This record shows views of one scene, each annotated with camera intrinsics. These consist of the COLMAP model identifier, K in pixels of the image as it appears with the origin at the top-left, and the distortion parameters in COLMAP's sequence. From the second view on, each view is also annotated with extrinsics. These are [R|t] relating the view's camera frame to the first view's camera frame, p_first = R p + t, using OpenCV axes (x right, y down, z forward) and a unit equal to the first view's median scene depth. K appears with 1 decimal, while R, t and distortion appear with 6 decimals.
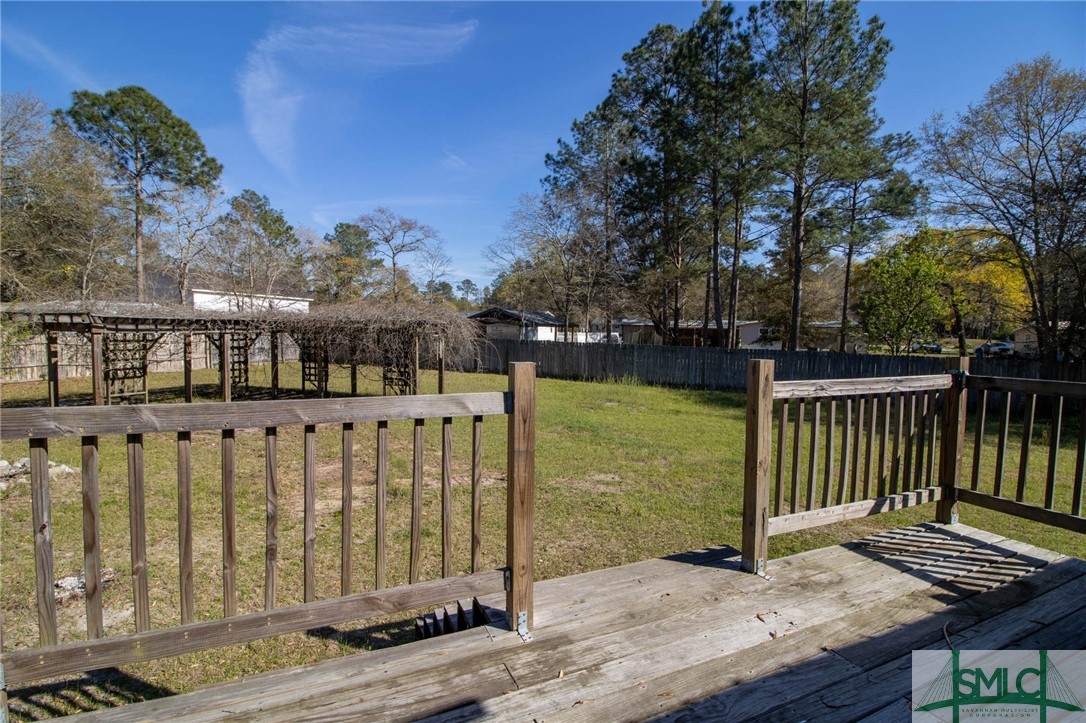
lens RADIAL K [[508.1, 0, 542.3], [0, 508.1, 362.0], [0, 0, 1]] dist [0.002307, -0.013132]
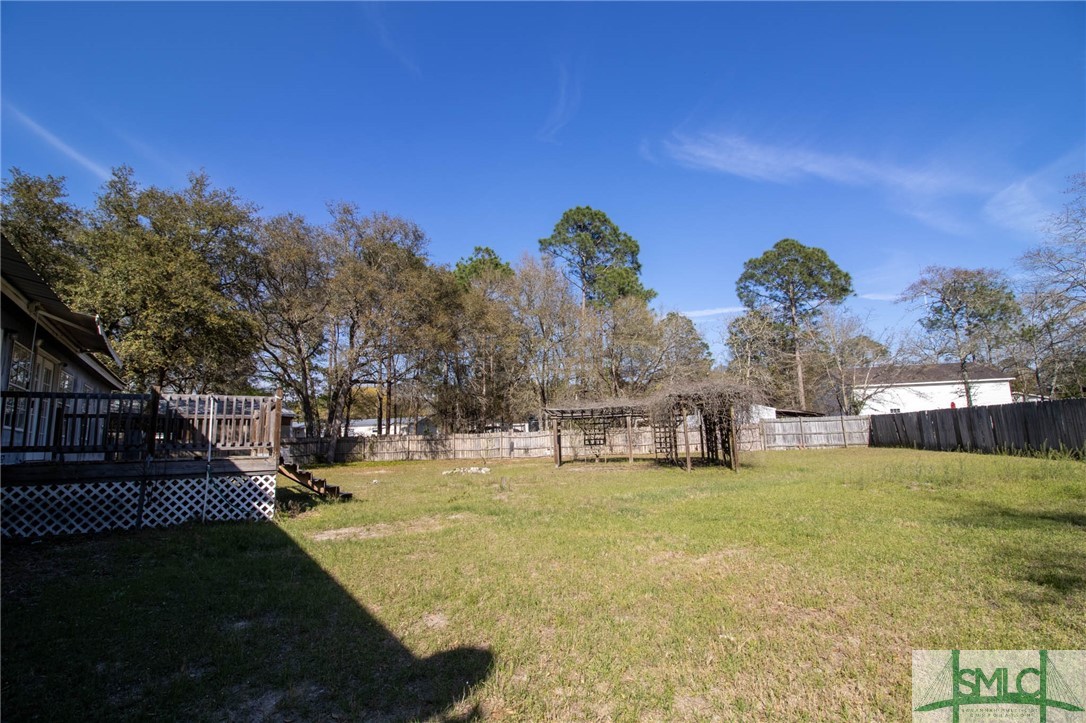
lens RADIAL K [[508.1, 0, 541.6], [0, 508.1, 362.1], [0, 0, 1]] dist [0.002307, -0.013132]
pose [[0.153519, -0.175001, -0.972526, 0.386411], [-0.024124, 0.983236, -0.180737, 0.030108], [0.987851, 0.051208, 0.146724, 0.217604]]
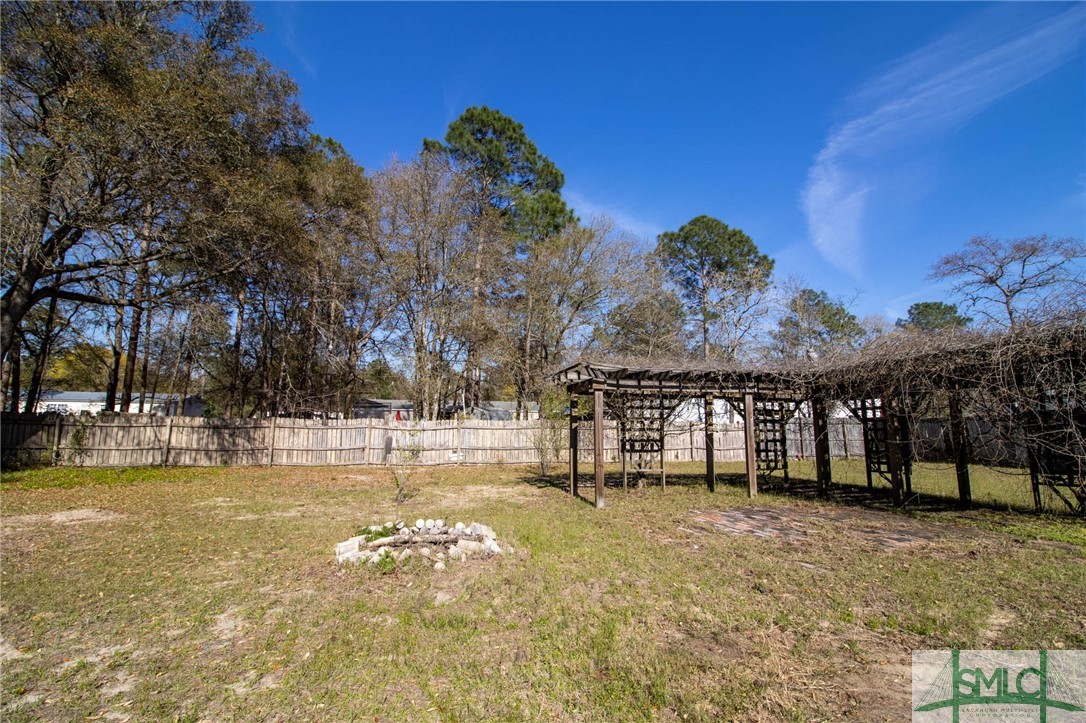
lens RADIAL K [[508.1, 0, 541.6], [0, 508.1, 361.0], [0, 0, 1]] dist [0.002307, -0.013132]
pose [[0.520439, -0.139742, -0.842387, -0.065786], [-0.045631, 0.980557, -0.190854, 0.022175], [0.852679, 0.137767, 0.503944, 0.160603]]
